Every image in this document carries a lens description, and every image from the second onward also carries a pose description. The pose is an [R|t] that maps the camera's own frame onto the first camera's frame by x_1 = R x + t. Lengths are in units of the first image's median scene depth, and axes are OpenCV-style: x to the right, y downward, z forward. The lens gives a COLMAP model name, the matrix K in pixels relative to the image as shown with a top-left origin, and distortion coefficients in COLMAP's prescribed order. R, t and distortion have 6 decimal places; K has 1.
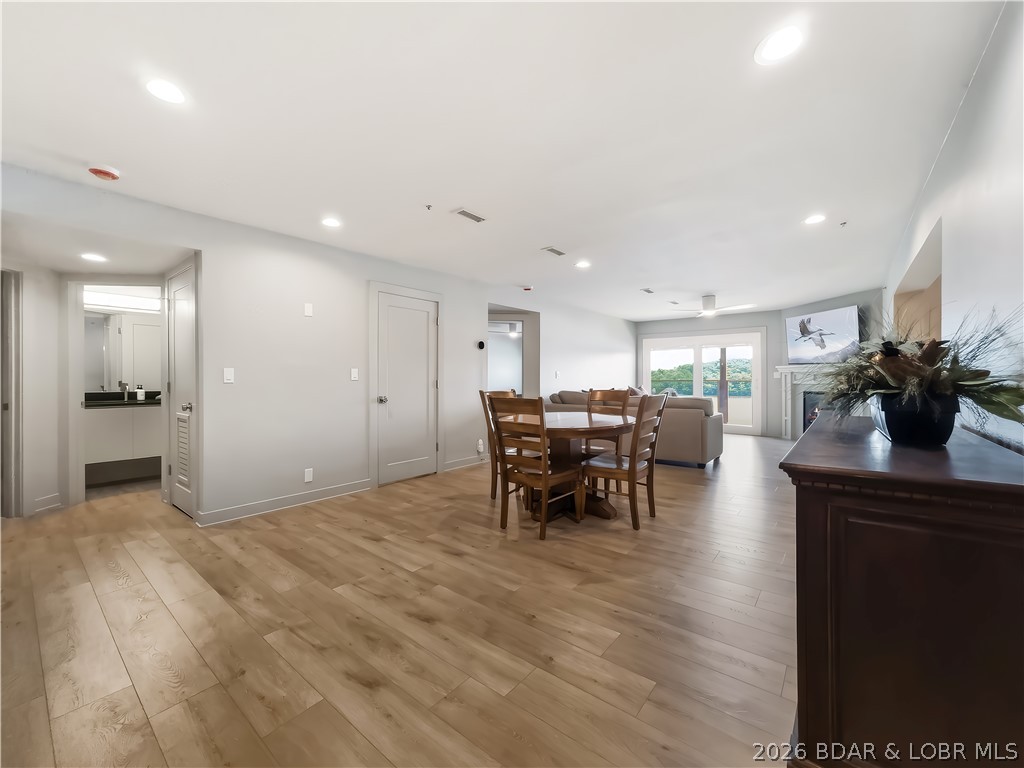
lens RADIAL K [[420.2, 0, 514.3], [0, 420.2, 384.9], [0, 0, 1]] dist [-0.014358, 0.004419]
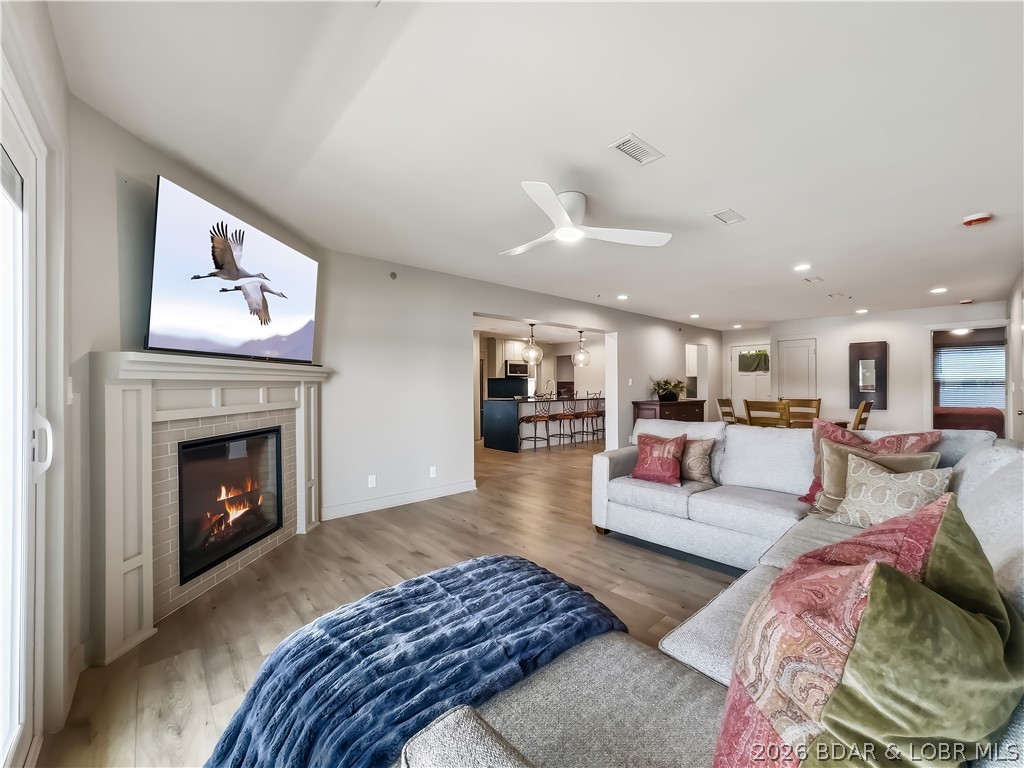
lens RADIAL K [[420.2, 0, 531.6], [0, 420.2, 387.5], [0, 0, 1]] dist [-0.014358, 0.004419]
pose [[-0.990480, 0.000409, 0.137659, 0.732332], [0.003703, 0.999713, 0.023672, -0.058538], [-0.137610, 0.023956, -0.990197, 2.413471]]
